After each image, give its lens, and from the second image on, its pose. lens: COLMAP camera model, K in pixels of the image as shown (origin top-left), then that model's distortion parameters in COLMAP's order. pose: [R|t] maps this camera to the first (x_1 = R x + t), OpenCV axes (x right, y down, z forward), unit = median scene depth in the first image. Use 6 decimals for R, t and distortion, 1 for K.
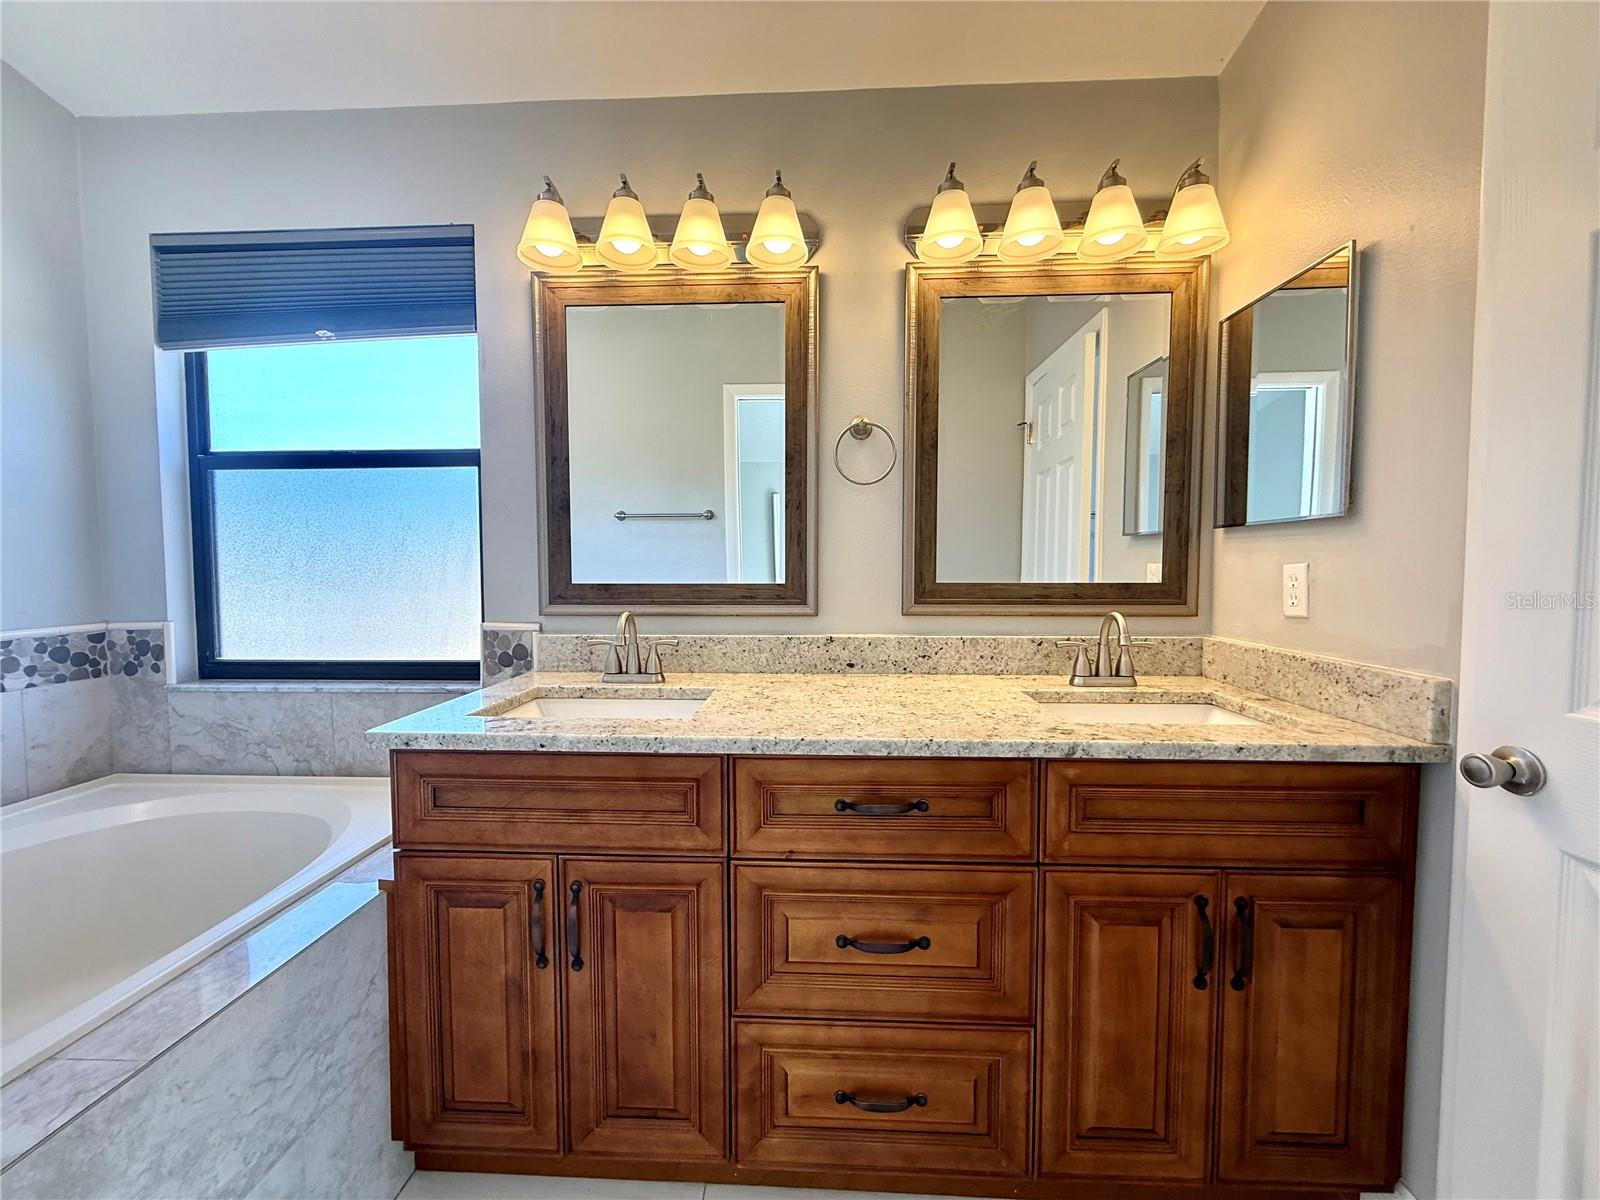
lens RADIAL K [[635.2, 0, 790.3], [0, 635.2, 595.0], [0, 0, 1]] dist [0.001326, -0.000693]
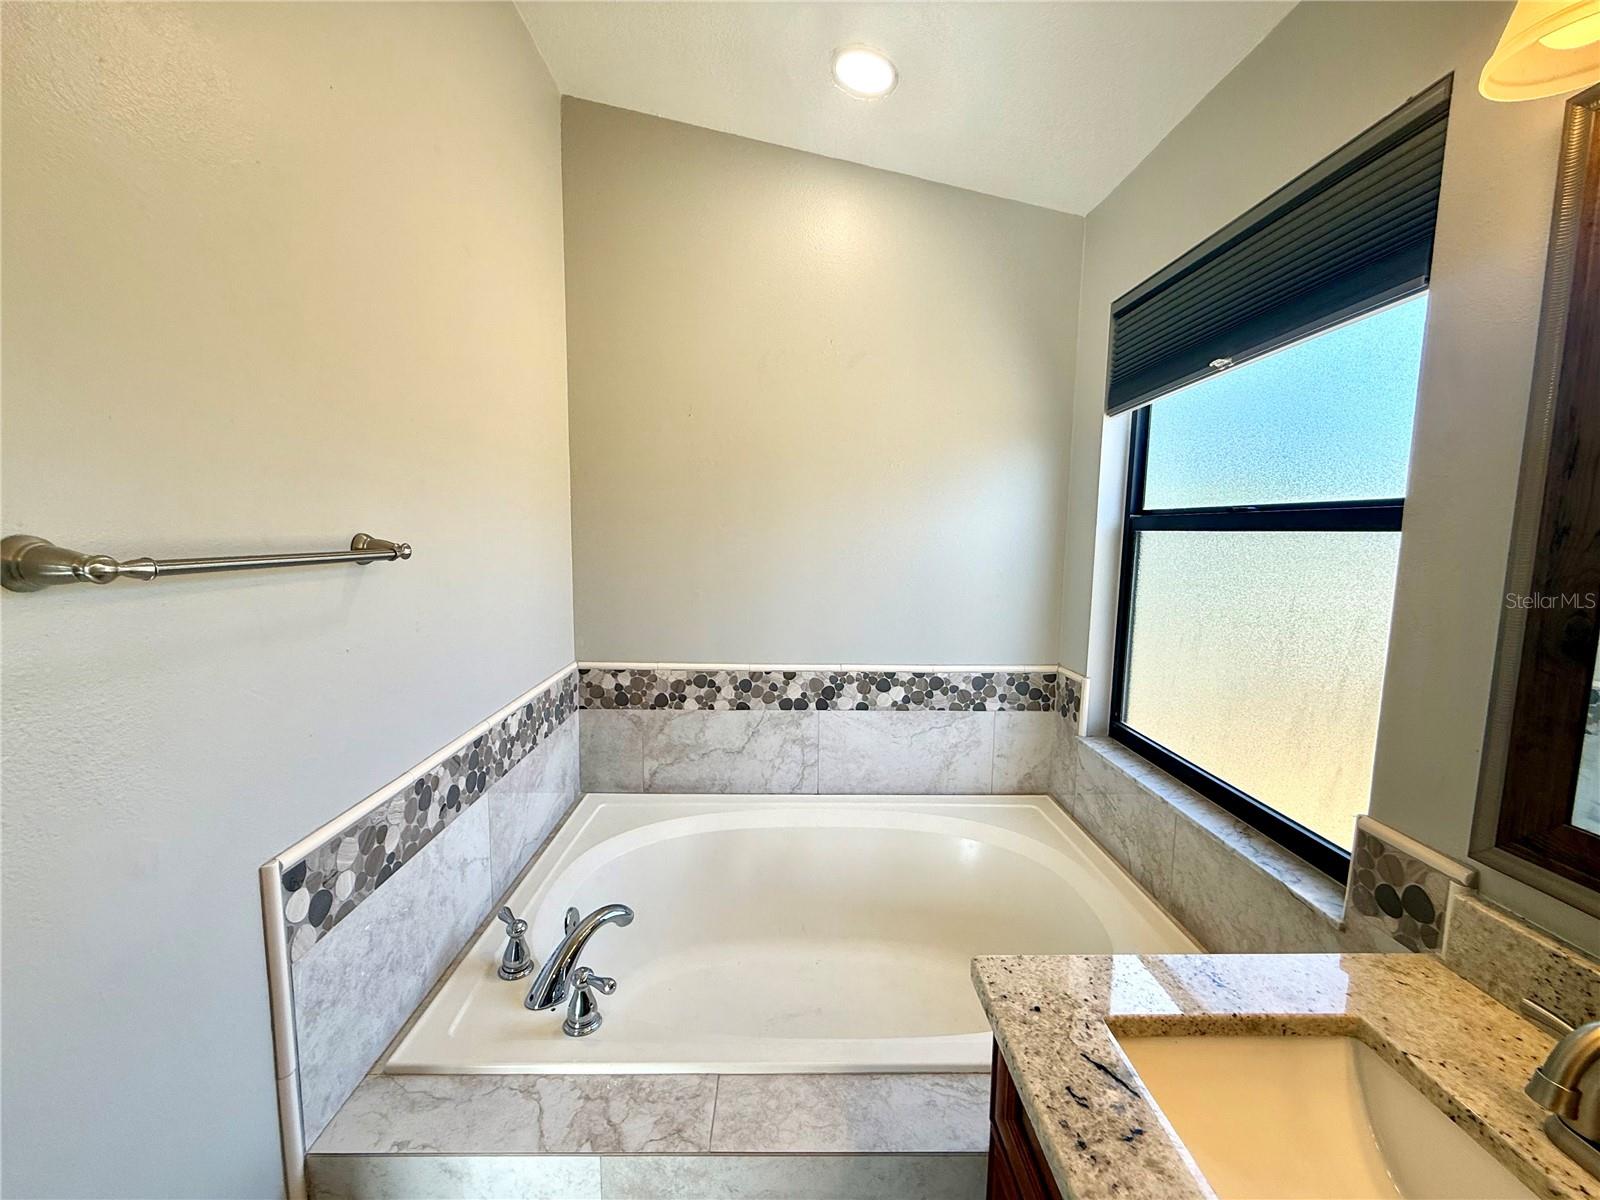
lens RADIAL K [[635.2, 0, 793.9], [0, 635.2, 597.8], [0, 0, 1]] dist [0.001326, -0.000693]
pose [[0.061467, 0.115717, -0.991379, 0.027799], [-0.048728, 0.992420, 0.112818, -0.190391], [0.996919, 0.041374, 0.066639, 0.446431]]
